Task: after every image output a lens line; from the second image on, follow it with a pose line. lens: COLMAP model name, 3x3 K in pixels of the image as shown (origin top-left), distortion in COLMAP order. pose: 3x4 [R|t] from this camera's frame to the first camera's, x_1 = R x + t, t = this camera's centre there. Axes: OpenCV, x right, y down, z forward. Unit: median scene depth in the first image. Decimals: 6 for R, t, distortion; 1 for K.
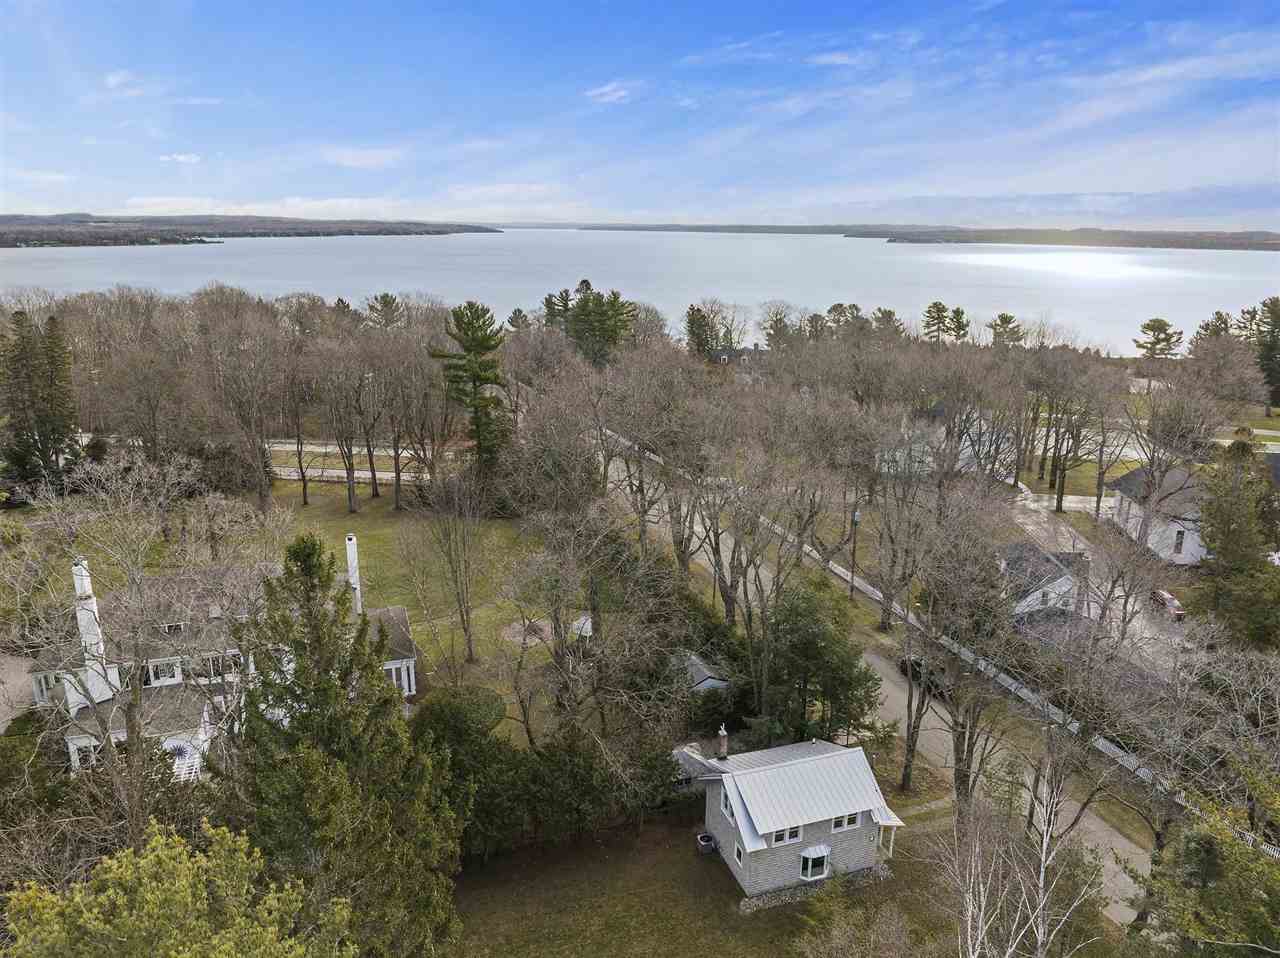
lens RADIAL K [[918.2, 0, 640.0], [0, 918.2, 479.0], [0, 0, 1]] dist [-0.007592, -0.068326]
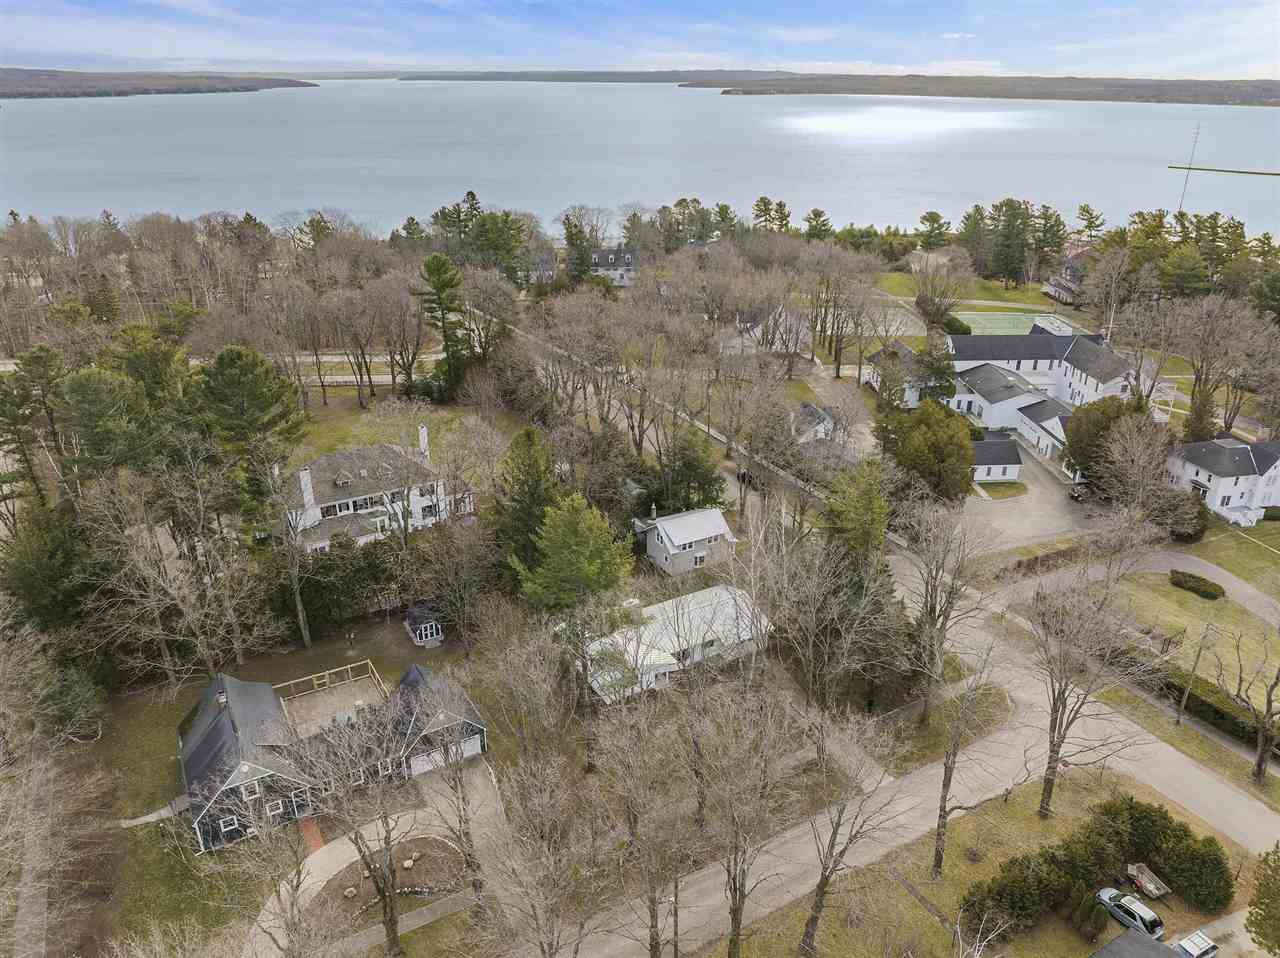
lens RADIAL K [[918.2, 0, 640.0], [0, 918.2, 479.0], [0, 0, 1]] dist [-0.007592, -0.068326]
pose [[0.984922, -0.076402, 0.155213, -0.110599], [0.052332, 0.986741, 0.153636, -0.047068], [-0.164893, -0.143197, 0.975861, -0.437396]]
